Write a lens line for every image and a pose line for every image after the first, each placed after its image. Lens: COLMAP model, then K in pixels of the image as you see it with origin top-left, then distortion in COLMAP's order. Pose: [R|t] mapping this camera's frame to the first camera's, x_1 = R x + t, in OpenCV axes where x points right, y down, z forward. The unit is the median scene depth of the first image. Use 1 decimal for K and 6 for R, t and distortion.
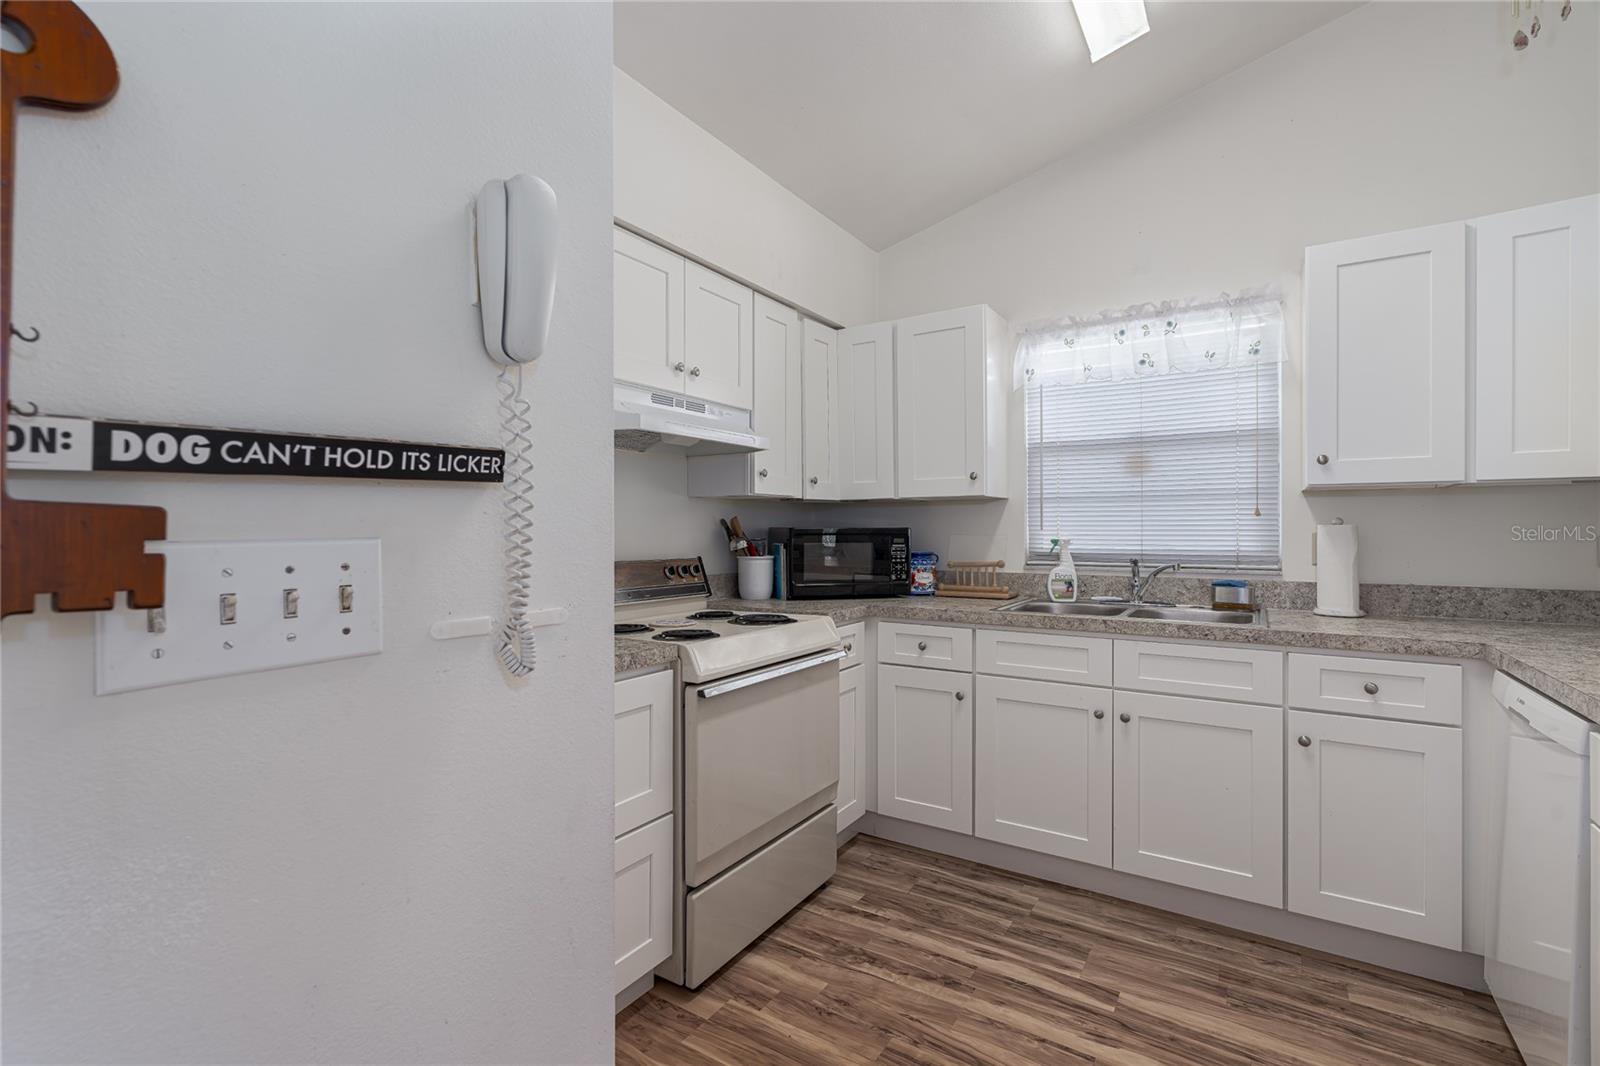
lens RADIAL K [[712.7, 0, 796.7], [0, 712.7, 531.9], [0, 0, 1]] dist [-0.015337, 0.003700]
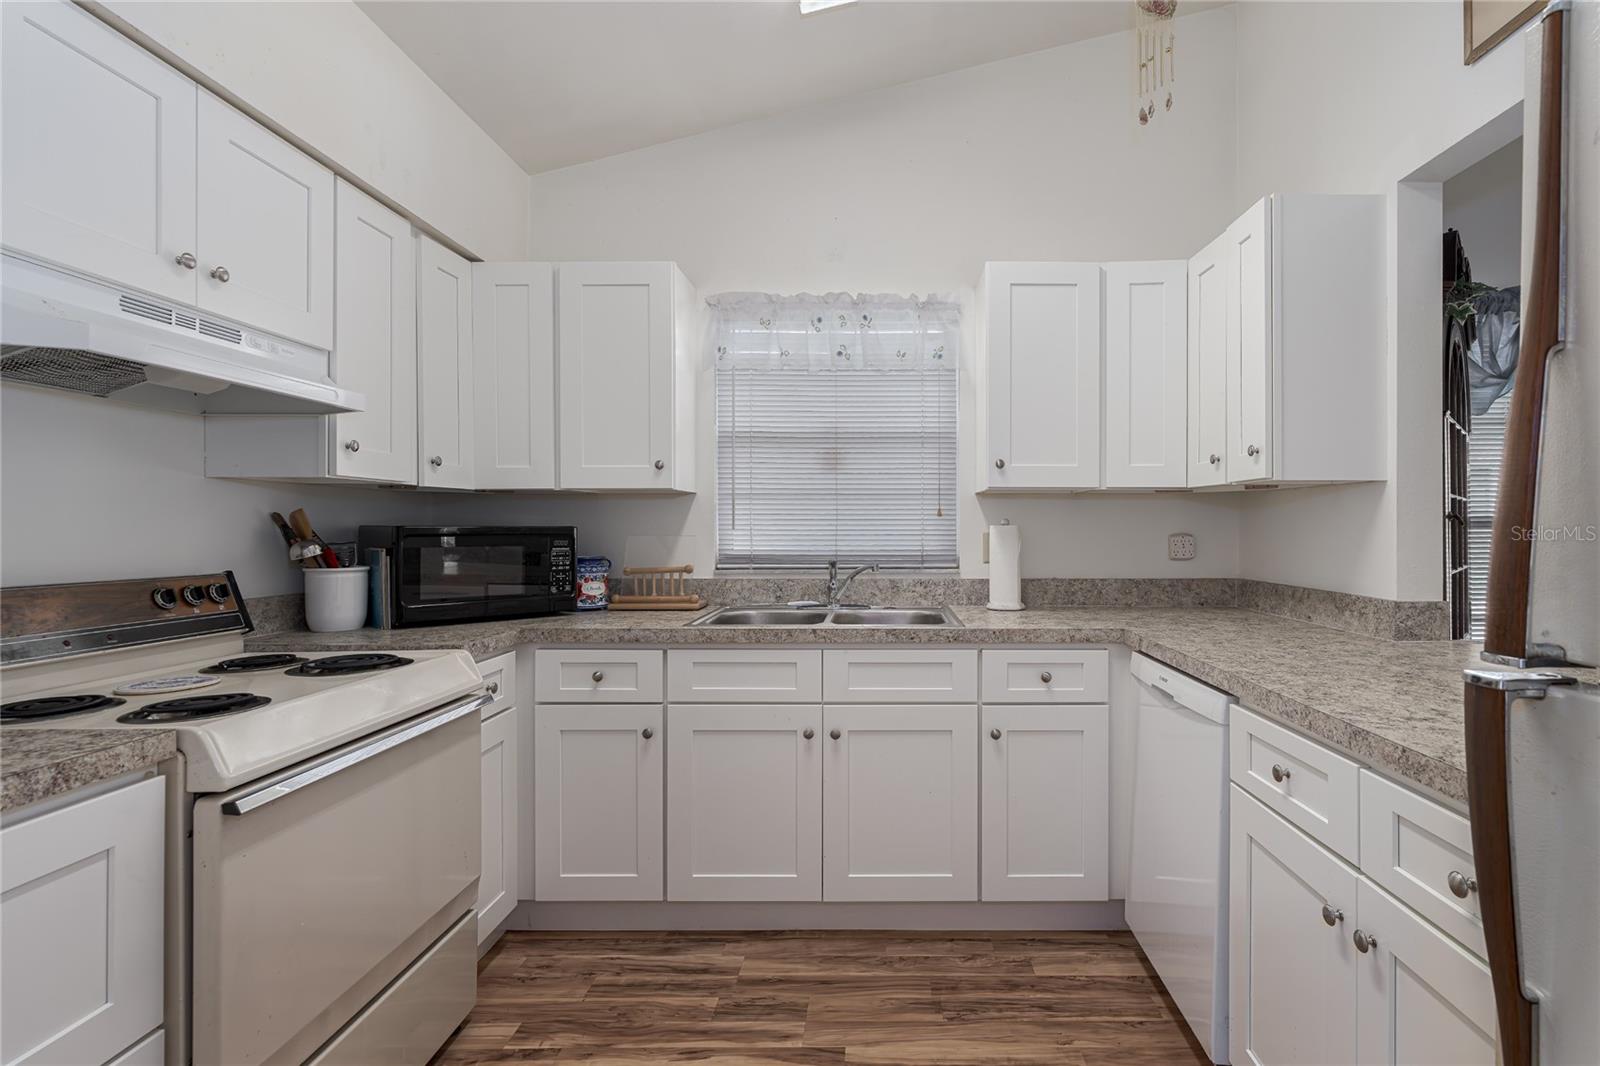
lens RADIAL K [[746.1, 0, 885.6], [0, 746.1, 527.8], [0, 0, 1]] dist [-0.012188, 0.003722]
pose [[0.832926, 0.001989, 0.553380, -0.016396], [-0.000244, 0.999995, -0.003227, -0.002169], [-0.553384, 0.002553, 0.832922, 0.144653]]
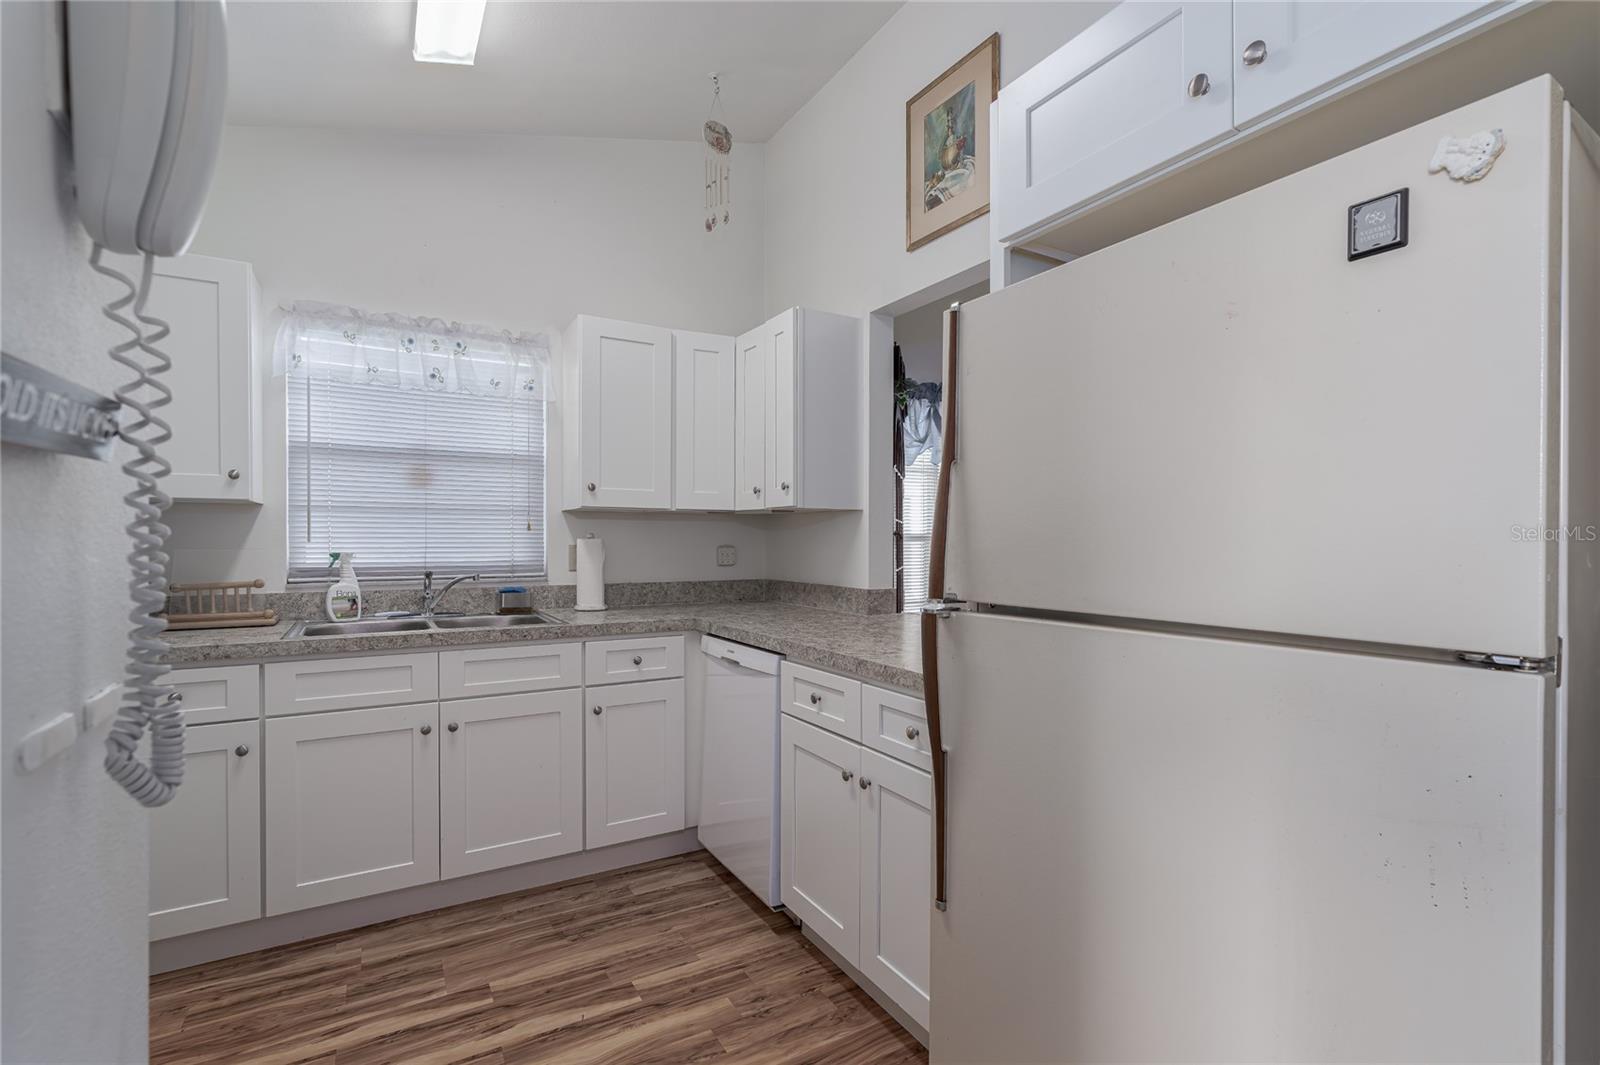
lens RADIAL K [[718.4, 0, 801.6], [0, 718.4, 548.3], [0, 0, 1]] dist [-0.031058, 0.010082]
pose [[0.431300, -0.006664, 0.902184, -0.220015], [0.000177, 0.999973, 0.007302, -0.001788], [-0.902208, -0.002990, 0.431290, 0.099085]]
